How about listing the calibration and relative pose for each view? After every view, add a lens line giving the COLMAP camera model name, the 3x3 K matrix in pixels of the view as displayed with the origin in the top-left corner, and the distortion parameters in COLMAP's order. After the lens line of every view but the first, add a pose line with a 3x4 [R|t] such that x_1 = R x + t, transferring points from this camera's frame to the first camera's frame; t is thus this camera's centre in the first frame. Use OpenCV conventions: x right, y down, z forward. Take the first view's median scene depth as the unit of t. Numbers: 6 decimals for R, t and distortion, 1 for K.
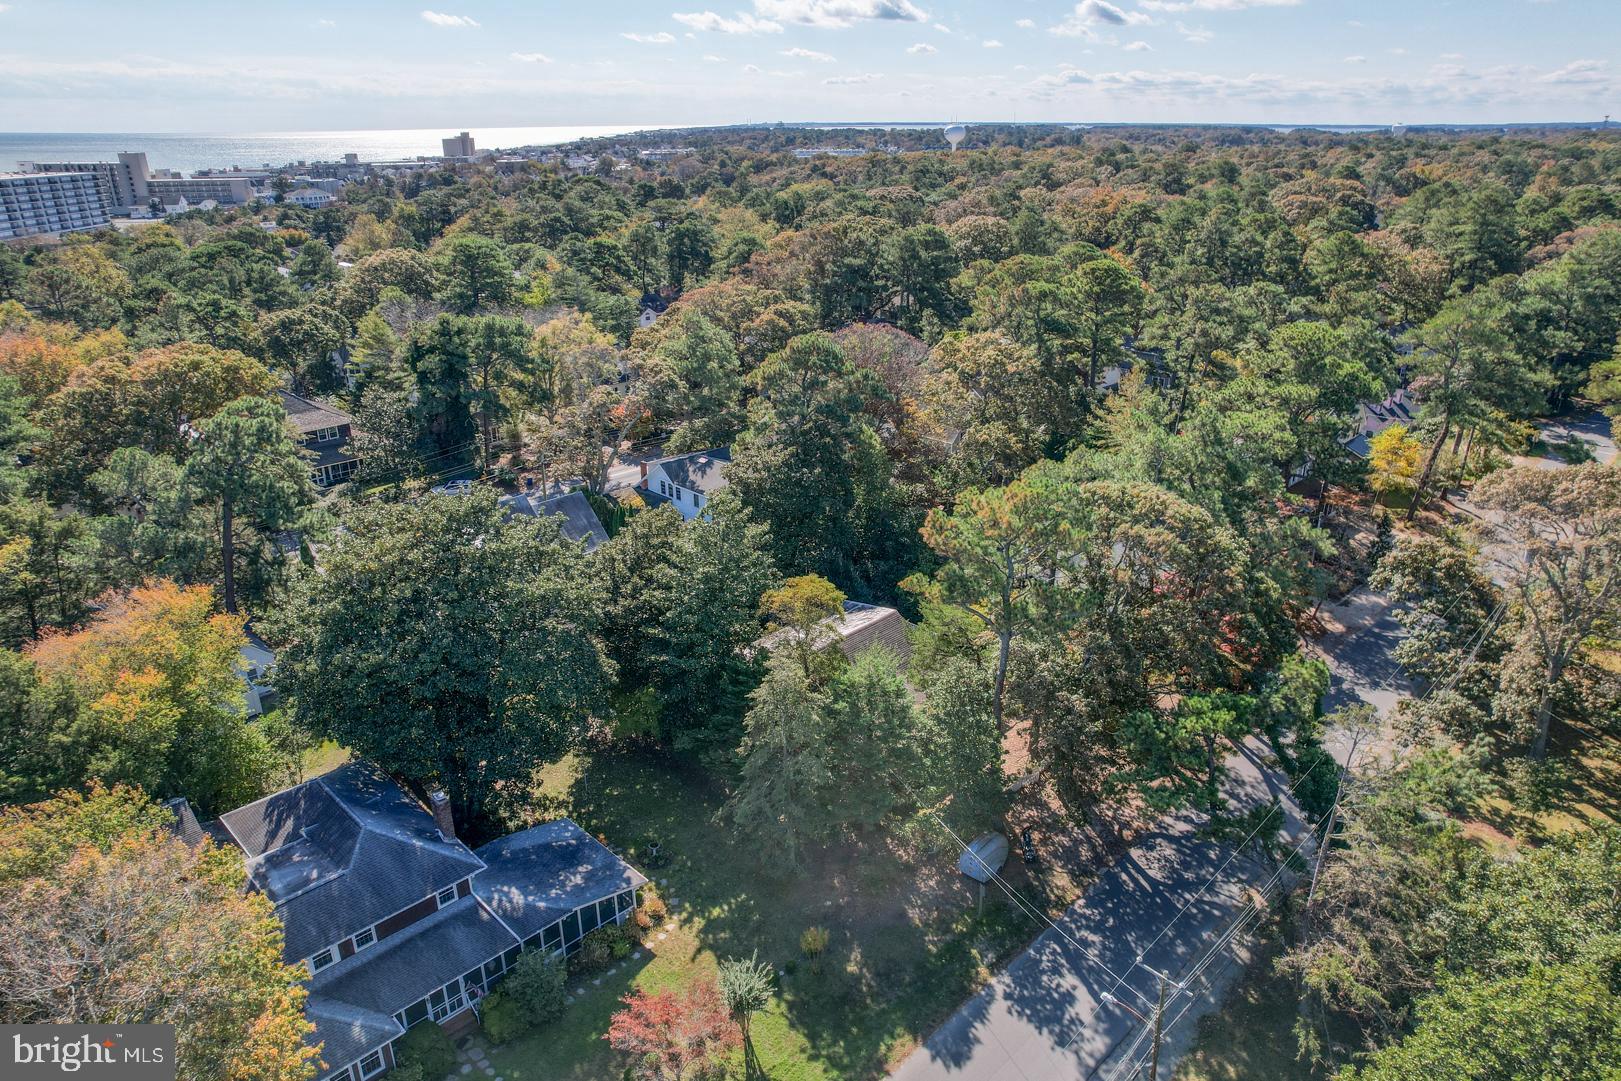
lens RADIAL K [[1050.2, 0, 810.5], [0, 1050.2, 540.5], [0, 0, 1]] dist [-0.103583, 0.097129]
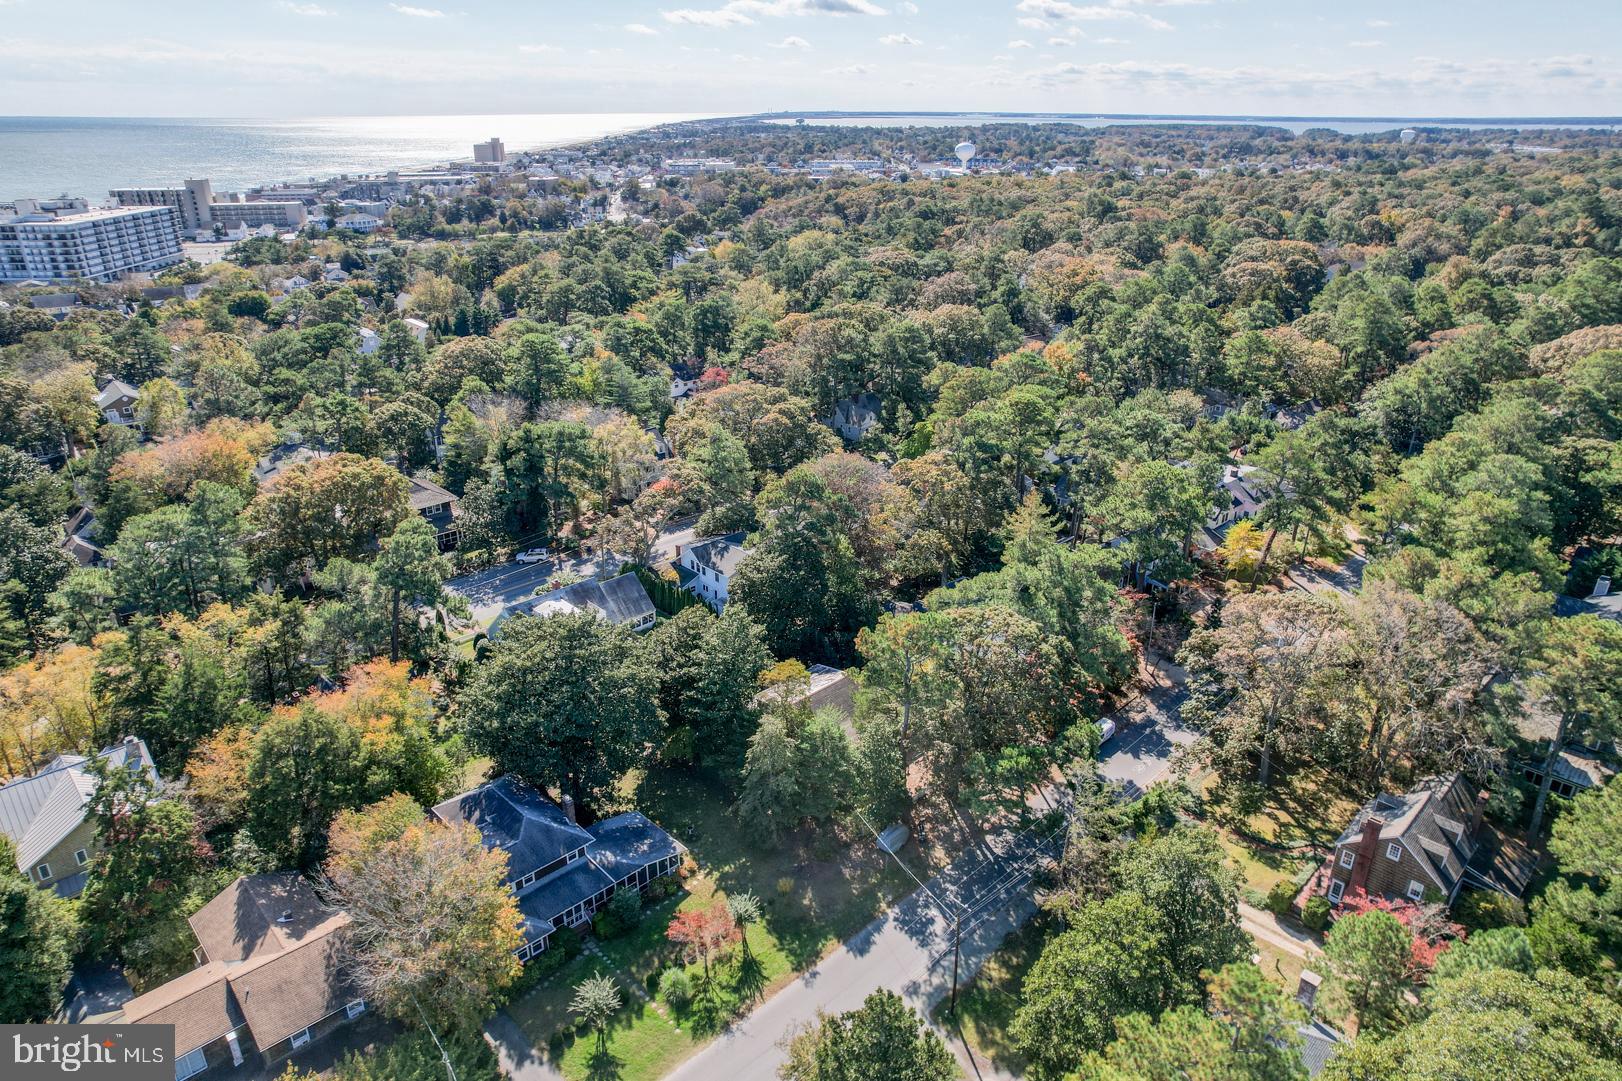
lens RADIAL K [[1049.5, 0, 832.2], [0, 1049.5, 539.5], [0, 0, 1]] dist [-0.089778, 0.084172]
pose [[0.999836, 0.016885, 0.006514, 0.049187], [-0.017000, 0.999692, 0.018091, -0.174073], [-0.006207, -0.018199, 0.999815, -0.565813]]
